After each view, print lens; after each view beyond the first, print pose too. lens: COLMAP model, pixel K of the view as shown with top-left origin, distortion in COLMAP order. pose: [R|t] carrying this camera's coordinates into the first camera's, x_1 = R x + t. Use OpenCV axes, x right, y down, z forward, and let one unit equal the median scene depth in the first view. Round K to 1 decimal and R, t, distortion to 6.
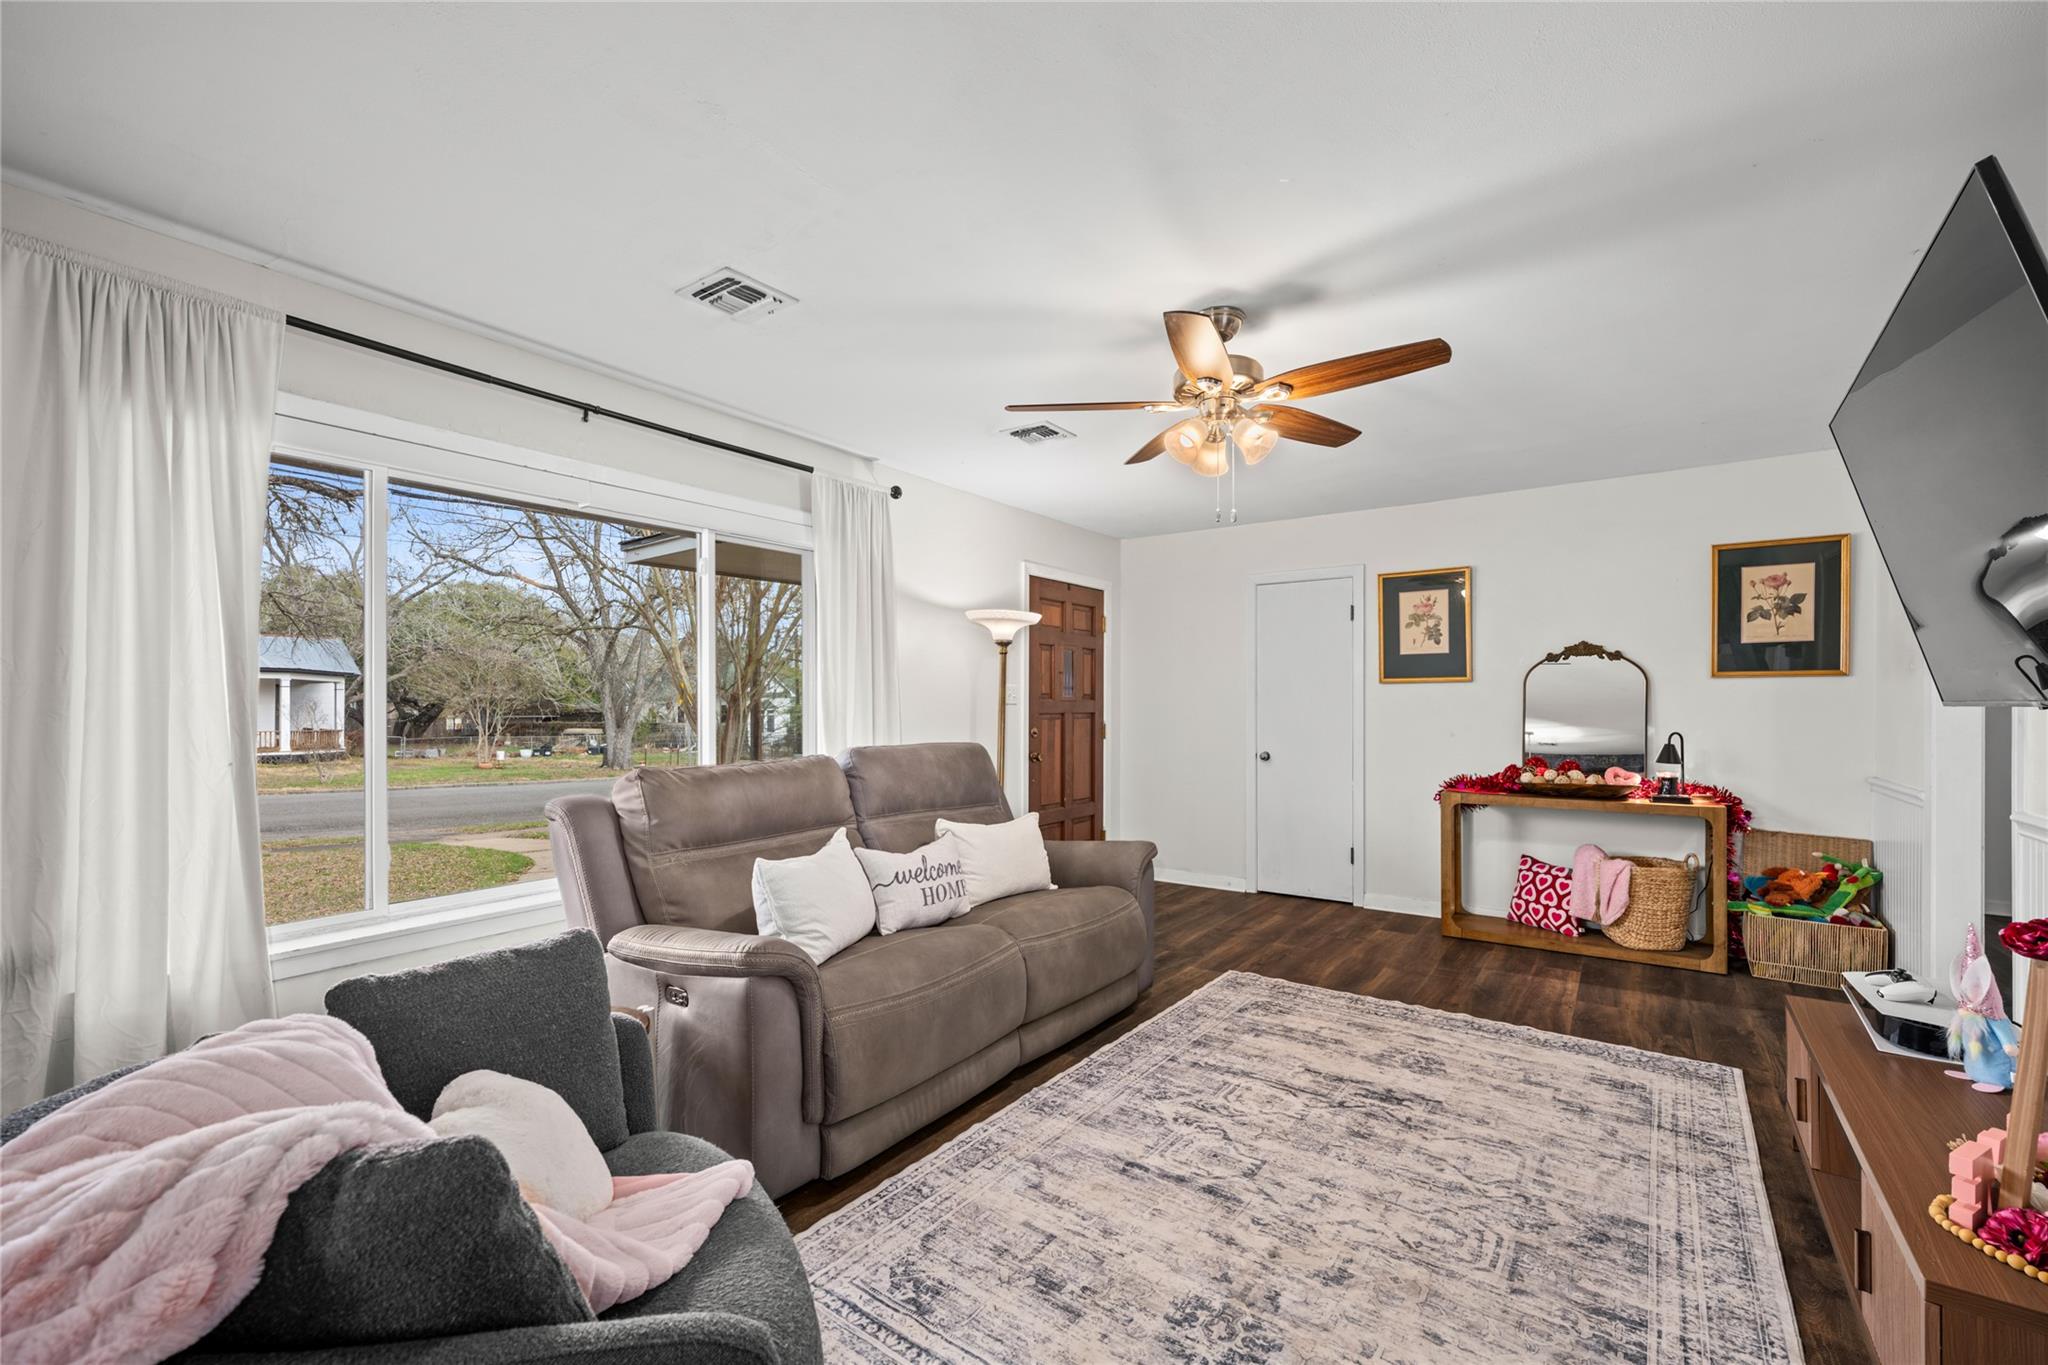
lens RADIAL K [[873.5, 0, 1022.0], [0, 873.5, 704.0], [0, 0, 1]] dist [-0.000119, -0.000386]
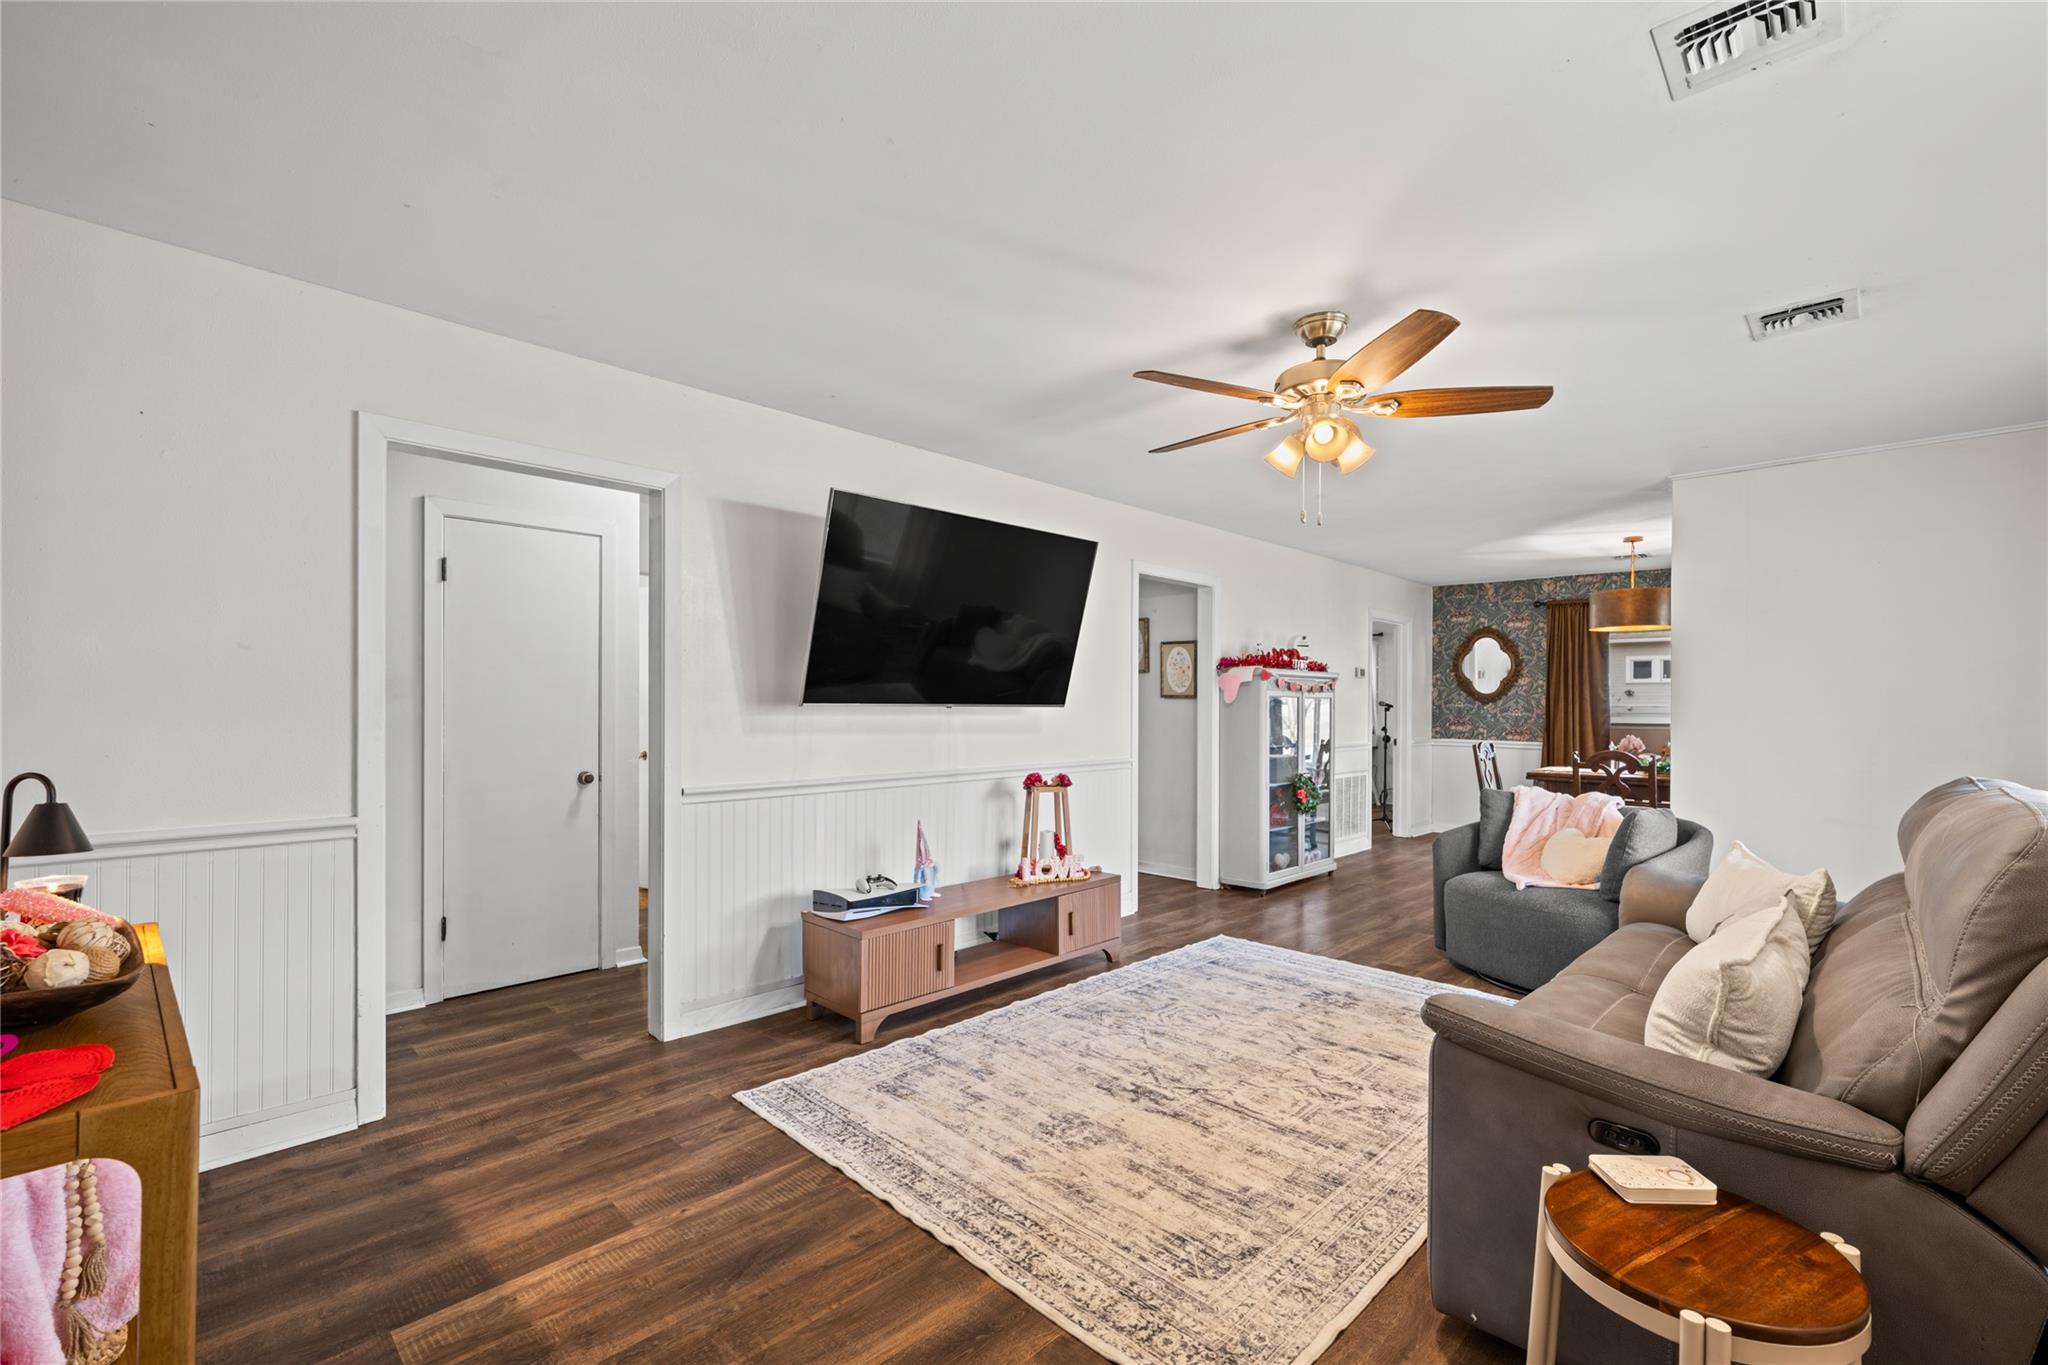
lens RADIAL K [[873.5, 0, 1025.9], [0, 873.5, 702.0], [0, 0, 1]] dist [-0.000119, -0.000386]
pose [[-0.987450, -0.004345, 0.157874, 0.384422], [-0.005460, 0.999963, -0.006629, 0.002117], [-0.157840, -0.007407, -0.987437, 1.972049]]
